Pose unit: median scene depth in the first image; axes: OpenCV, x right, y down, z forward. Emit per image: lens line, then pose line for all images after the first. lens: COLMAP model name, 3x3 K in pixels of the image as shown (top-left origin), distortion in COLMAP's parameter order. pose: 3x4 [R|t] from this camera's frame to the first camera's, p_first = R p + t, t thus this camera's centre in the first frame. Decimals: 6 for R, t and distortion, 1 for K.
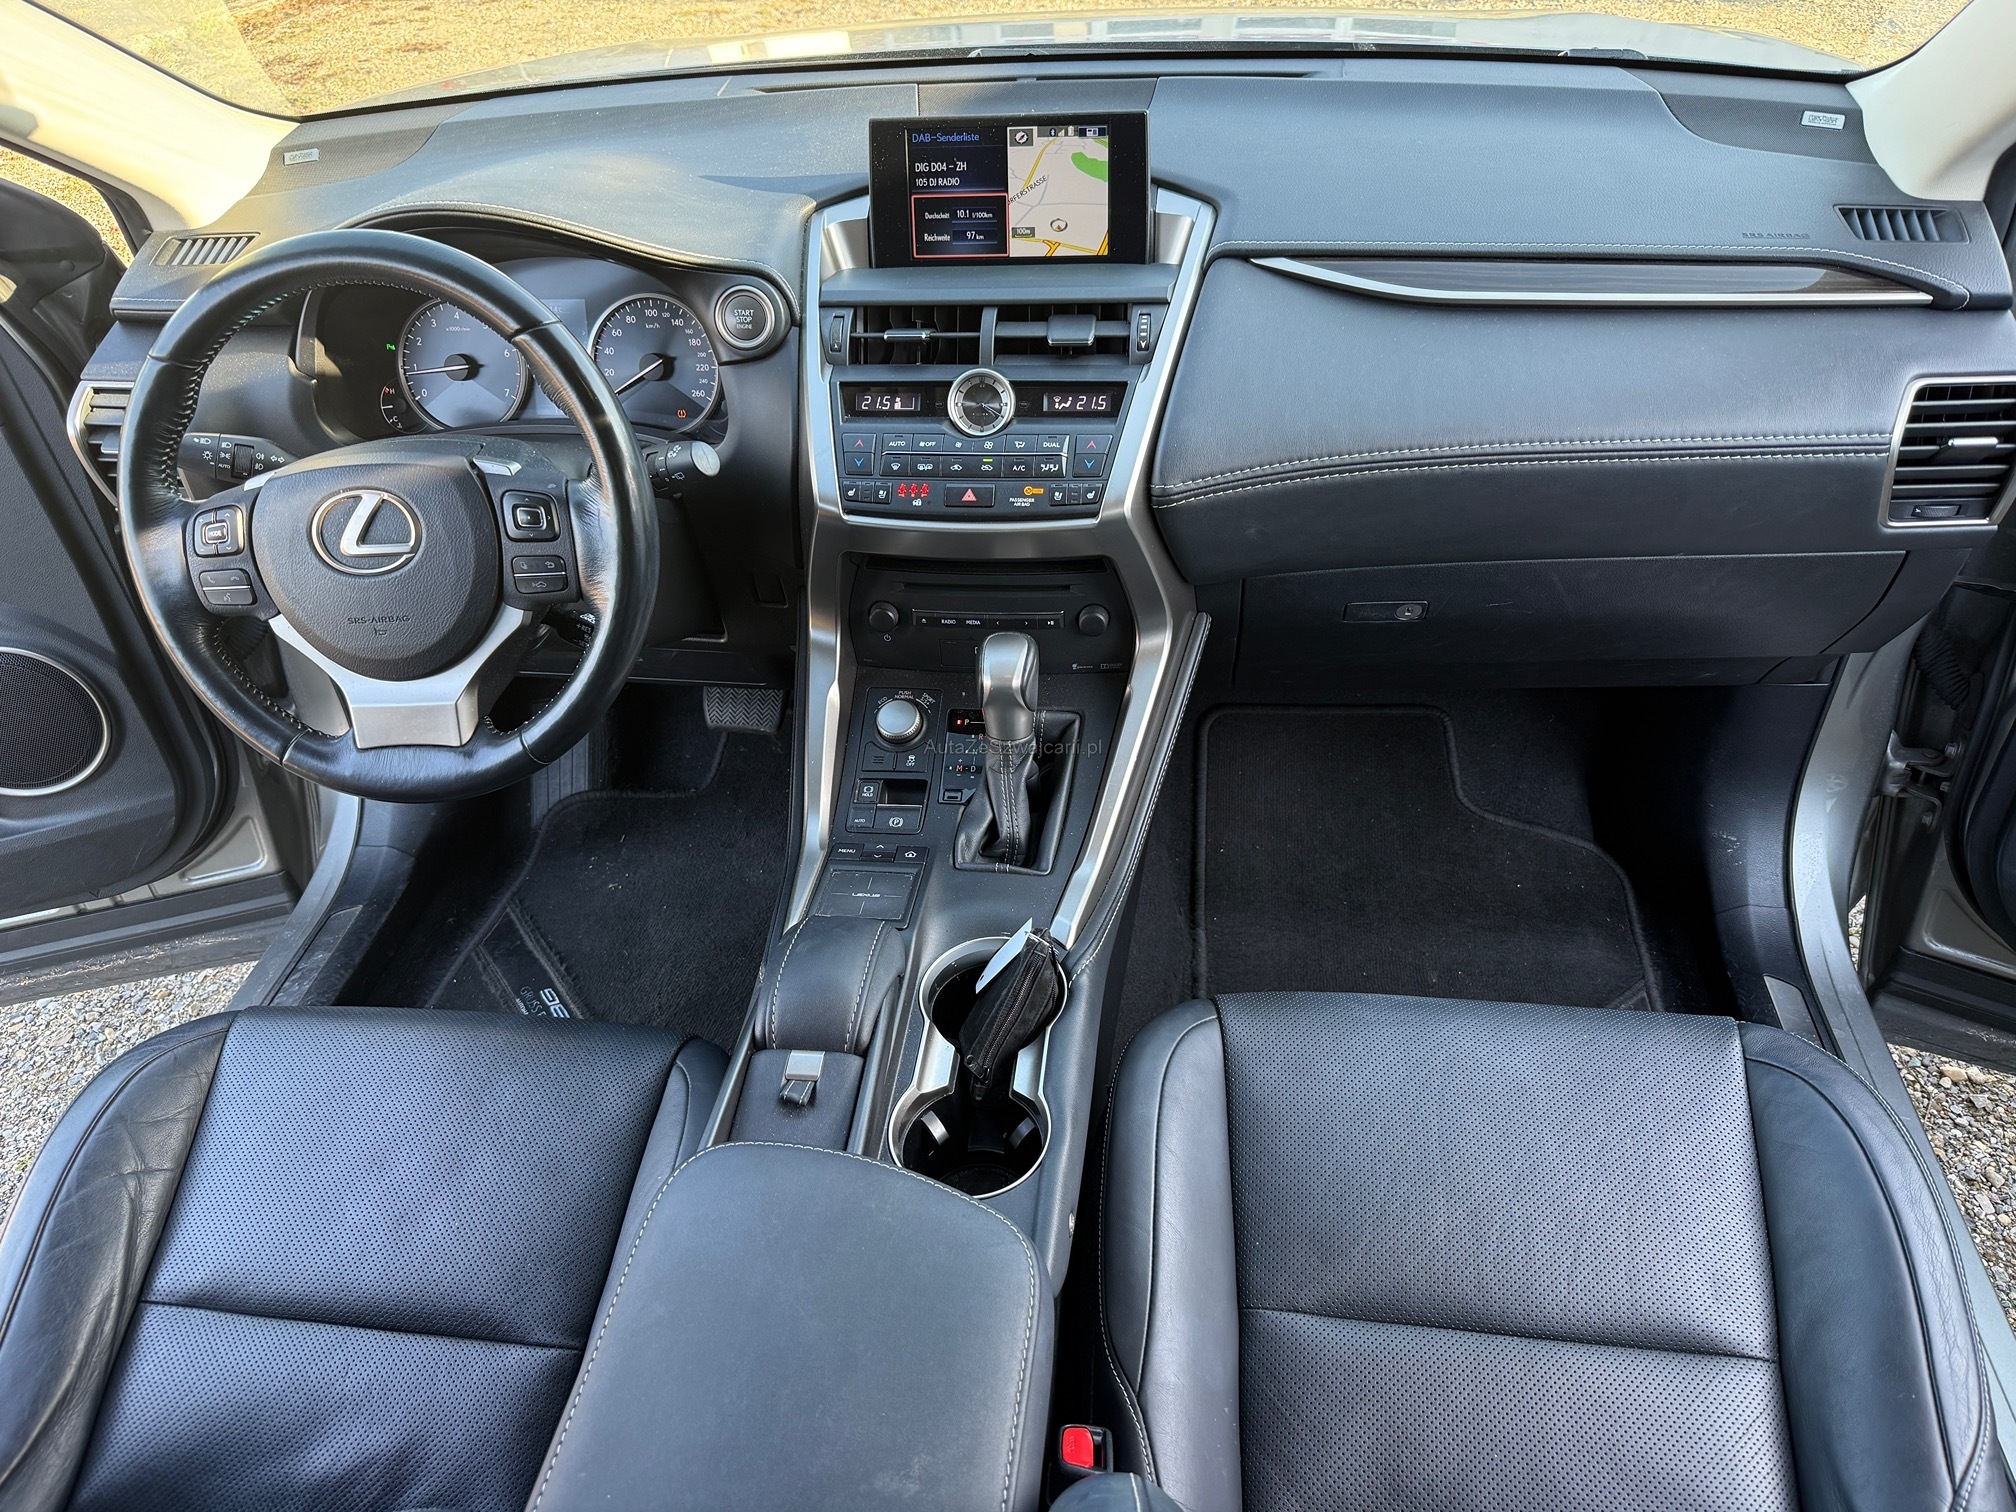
lens RADIAL K [[1437.7, 0, 1017.0], [0, 1437.7, 757.2], [0, 0, 1]] dist [0.000773, -0.009831]
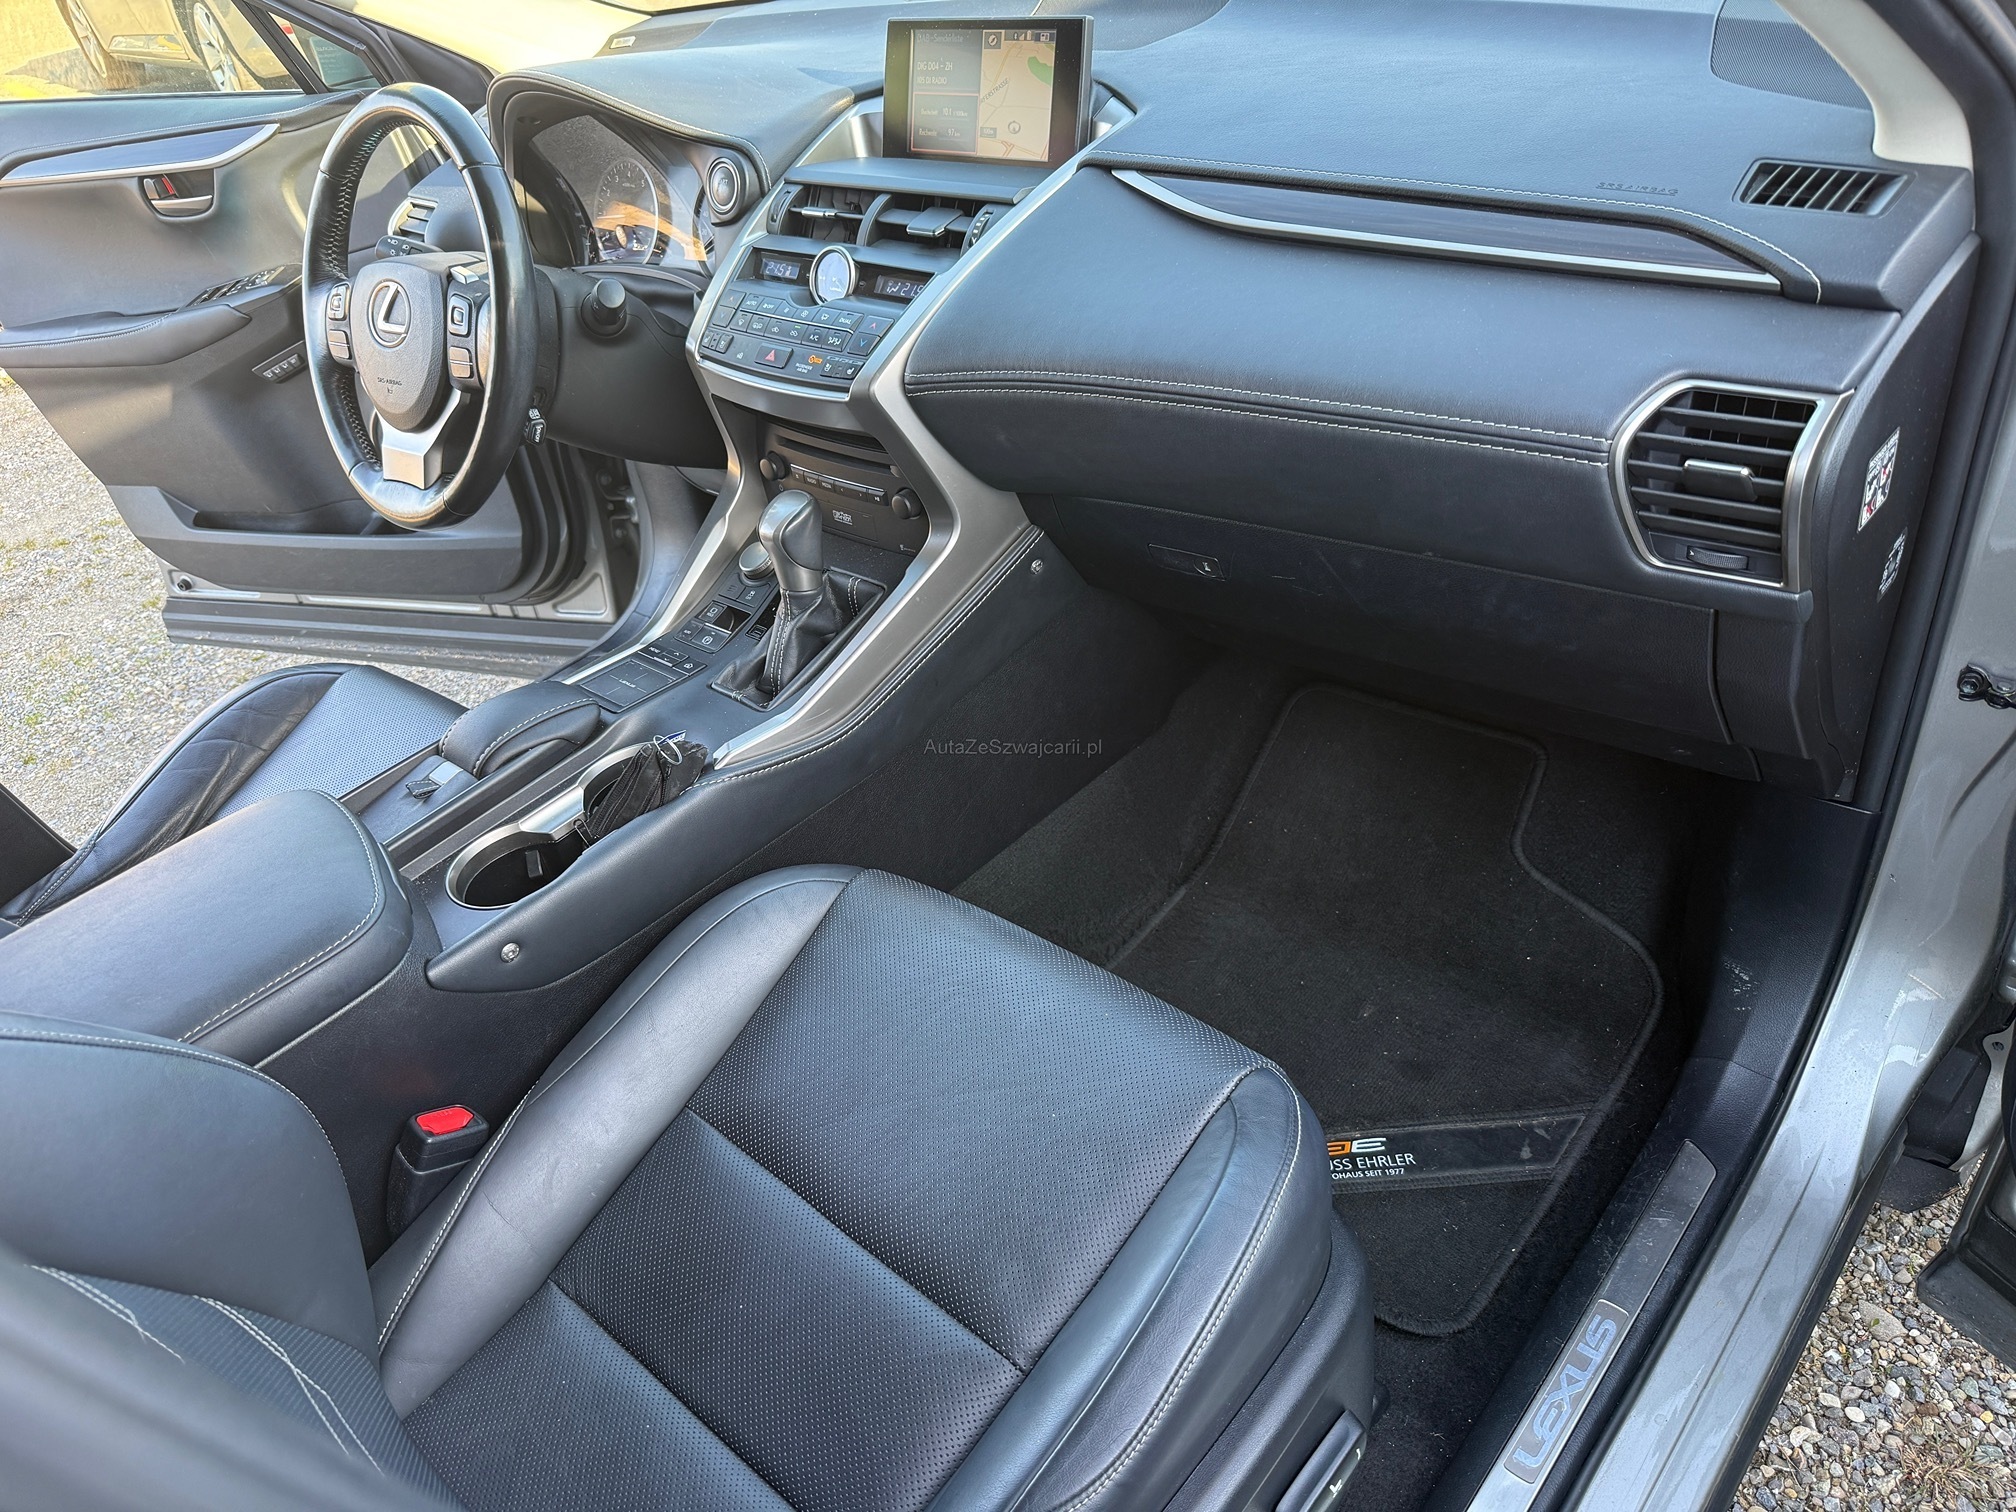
lens RADIAL K [[1437.7, 0, 1011.0], [0, 1437.7, 752.5], [0, 0, 1]] dist [0.000773, -0.009831]
pose [[0.827157, 0.278408, -0.488159, 0.709415], [-0.265853, 0.959165, 0.096561, -0.043540], [0.495109, 0.049908, 0.867396, 0.139781]]
